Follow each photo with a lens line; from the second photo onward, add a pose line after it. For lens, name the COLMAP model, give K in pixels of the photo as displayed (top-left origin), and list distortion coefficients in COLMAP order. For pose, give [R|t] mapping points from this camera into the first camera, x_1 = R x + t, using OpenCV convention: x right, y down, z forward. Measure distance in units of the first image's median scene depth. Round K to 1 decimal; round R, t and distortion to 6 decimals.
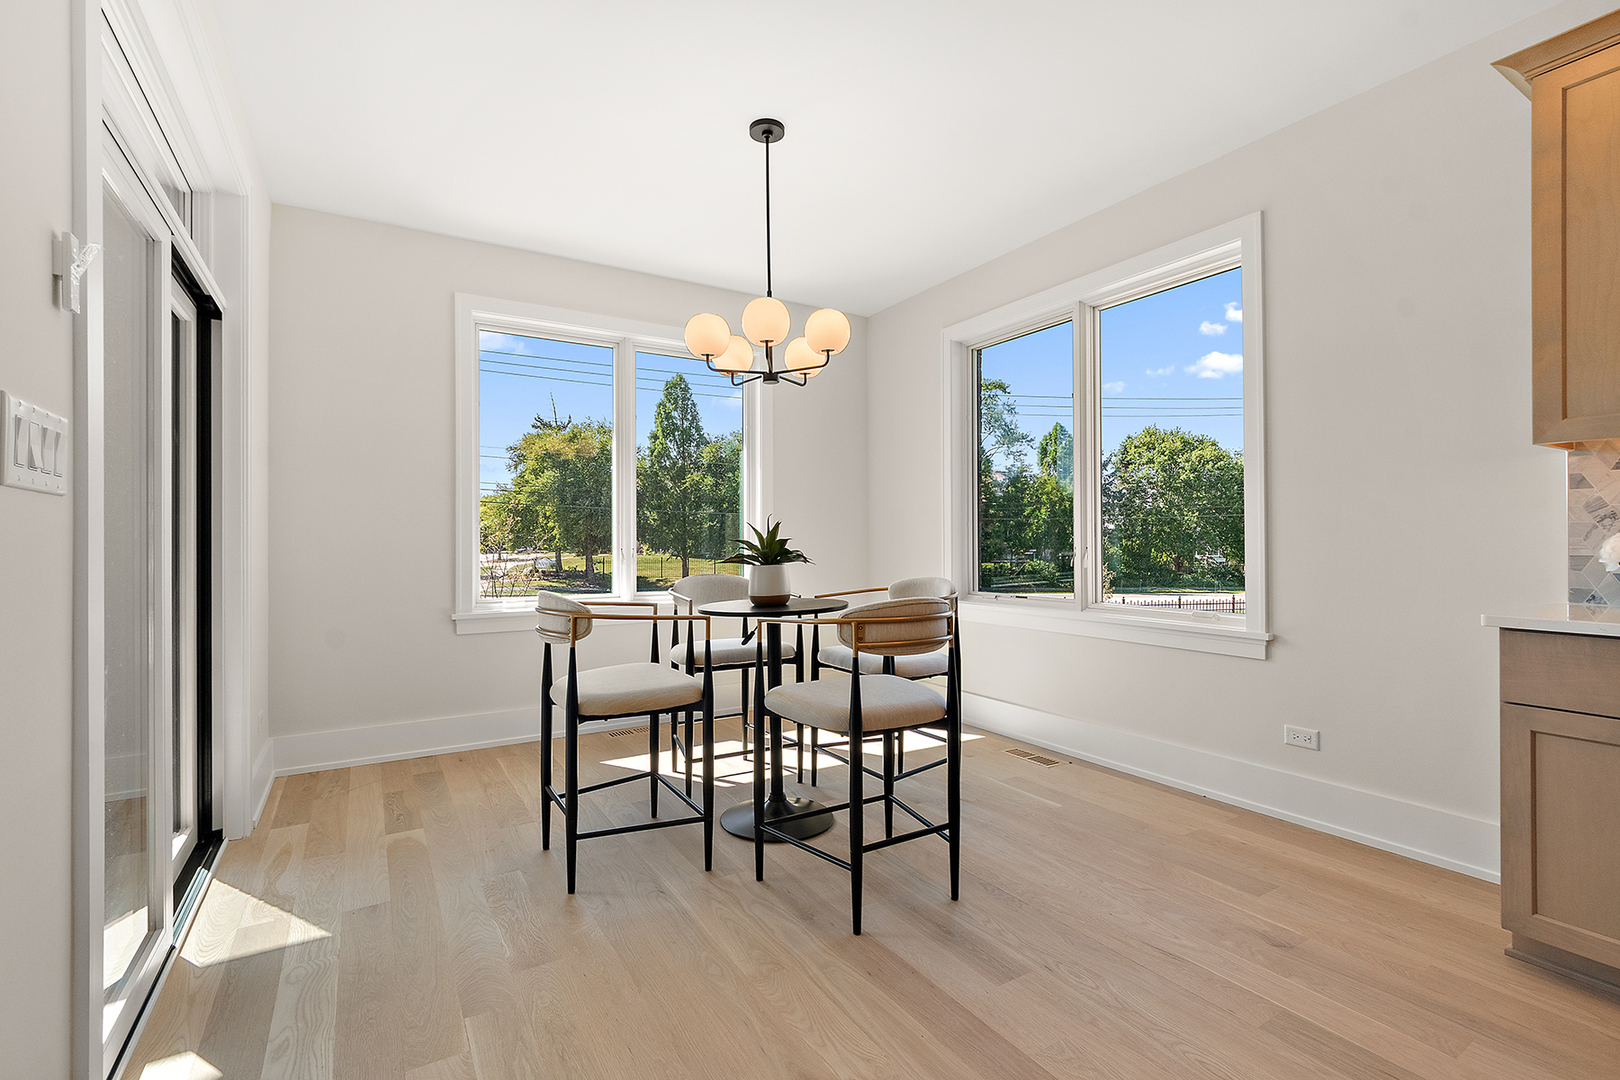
lens RADIAL K [[723.0, 0, 808.1], [0, 723.0, 536.3], [0, 0, 1]] dist [-0.000443, -0.000274]
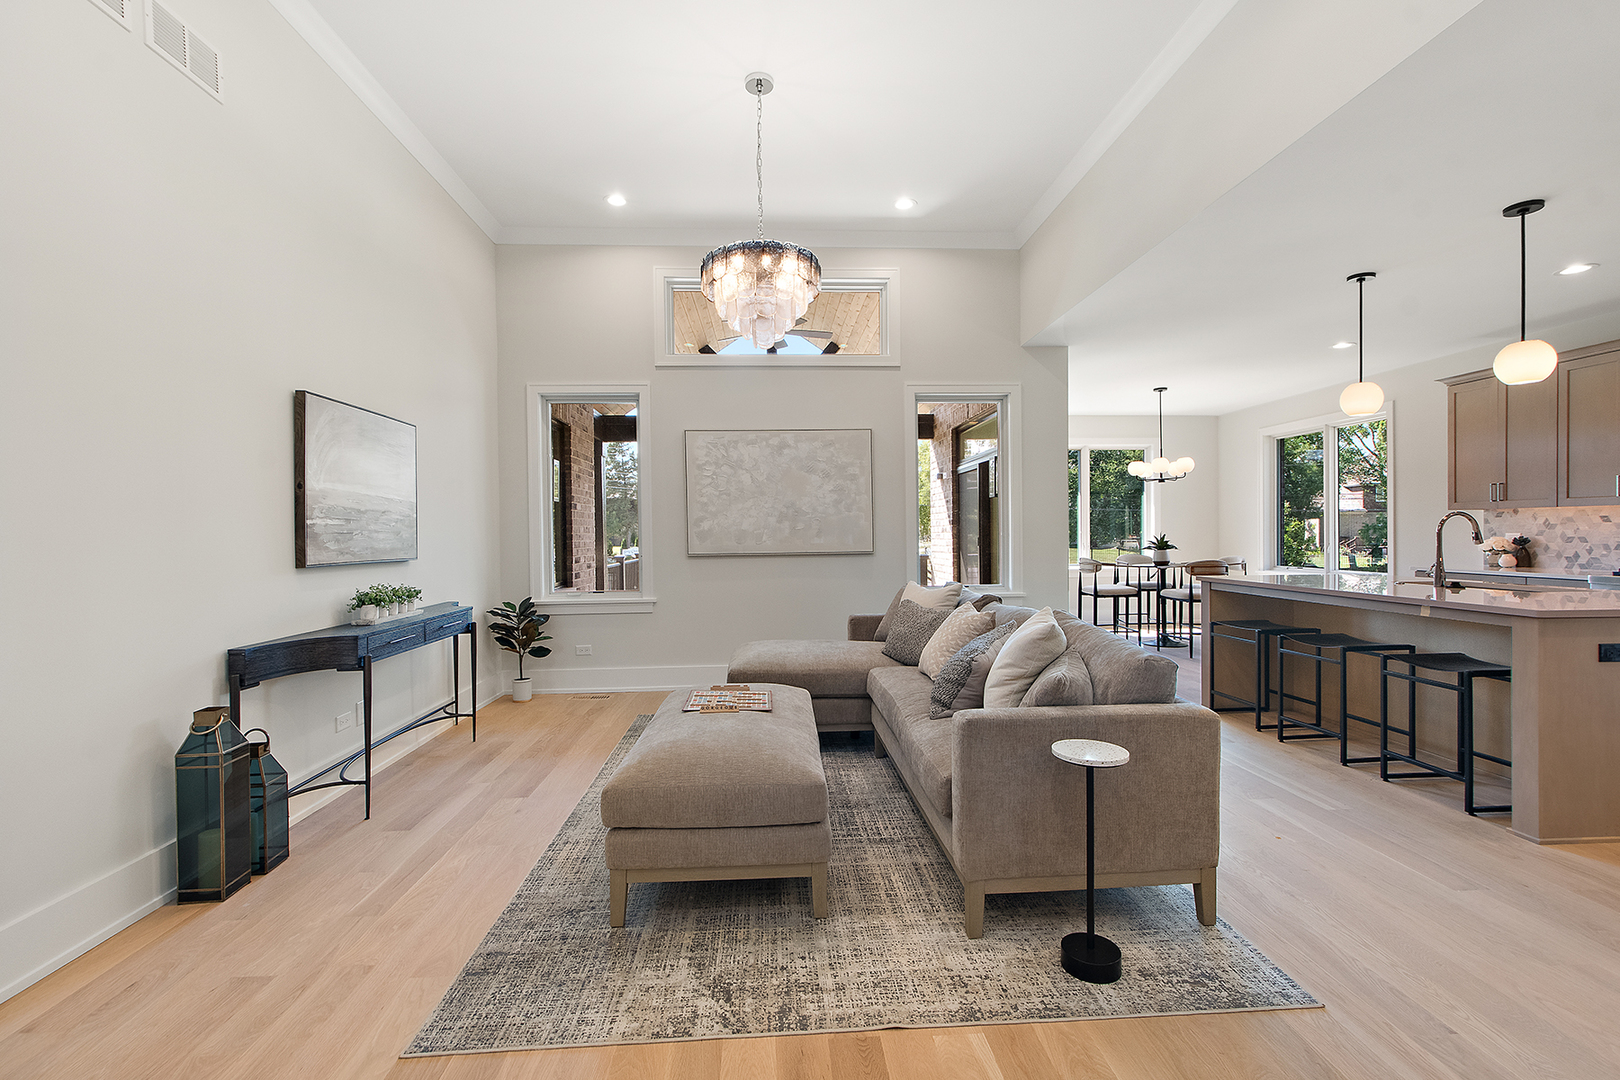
lens RADIAL K [[727.1, 0, 806.7], [0, 727.1, 543.1], [0, 0, 1]] dist [-0.001545, -0.001025]
pose [[0.881492, 0.002117, -0.472195, 0.066986], [0.009310, 0.999718, 0.021862, -0.063014], [0.472108, -0.023667, 0.881223, -2.198713]]
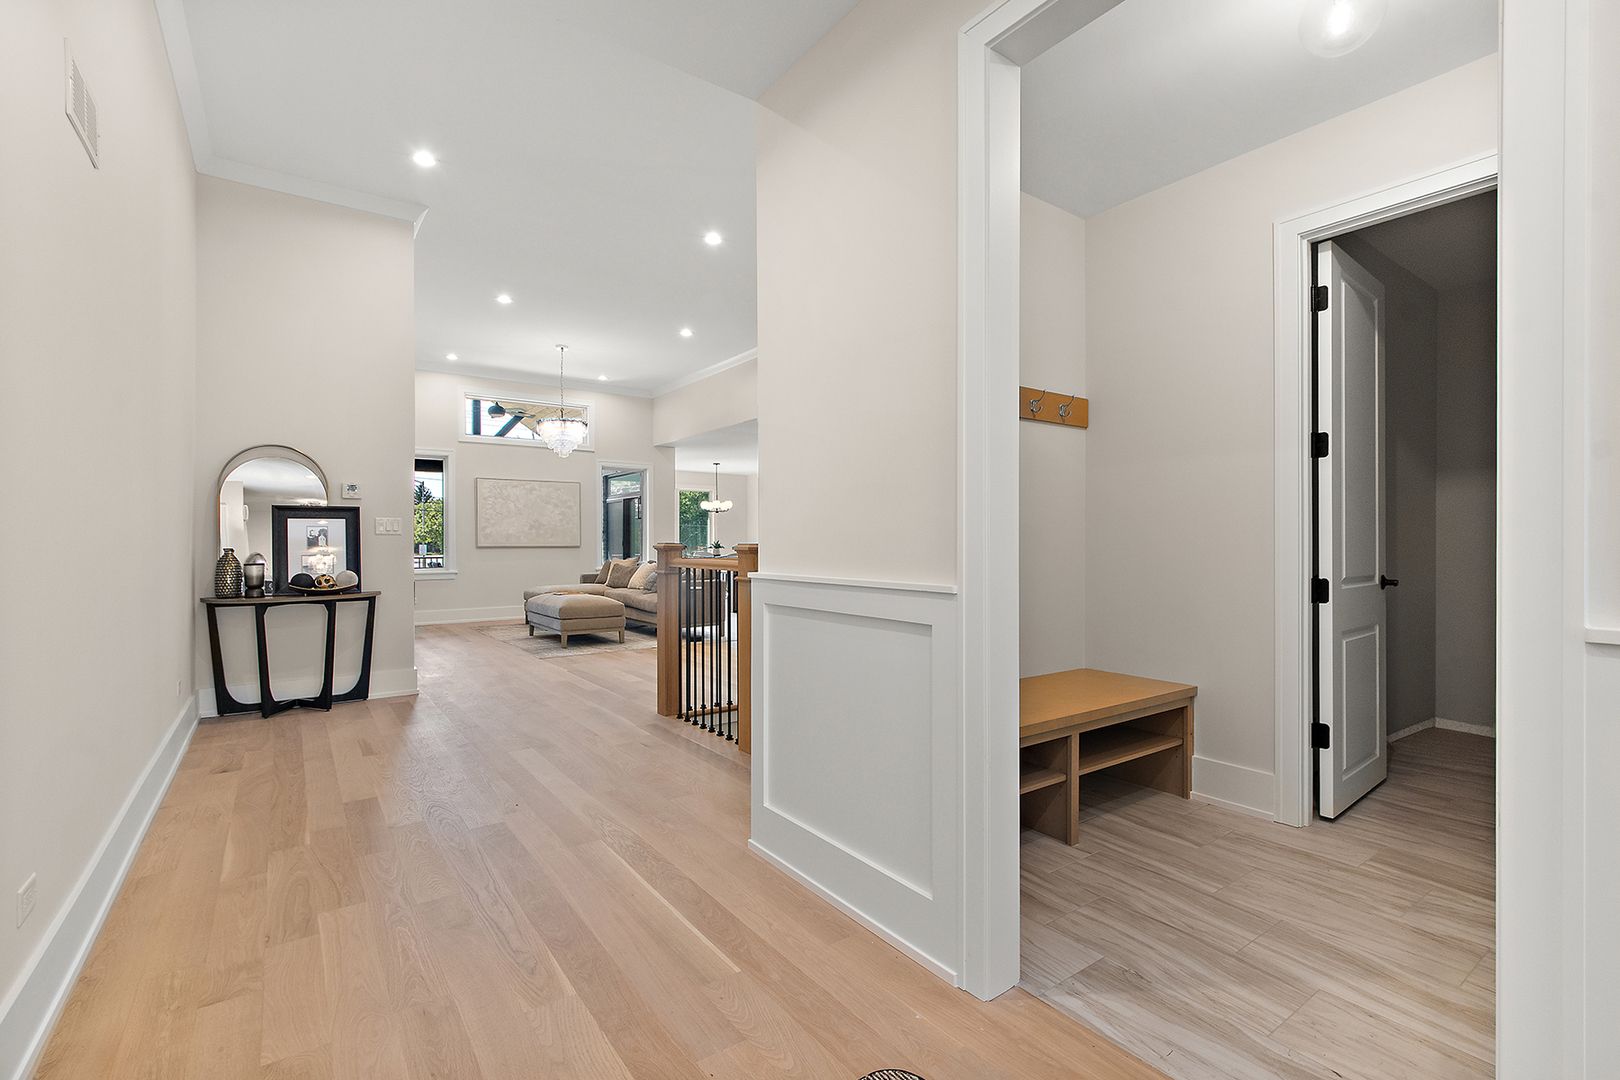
lens RADIAL K [[727.1, 0, 806.7], [0, 727.1, 543.1], [0, 0, 1]] dist [-0.001545, -0.001025]
pose [[0.997151, 0.004177, 0.075321, 0.209860], [-0.004560, 0.999978, 0.004912, -0.030304], [-0.075299, -0.005242, 0.997147, -4.521161]]
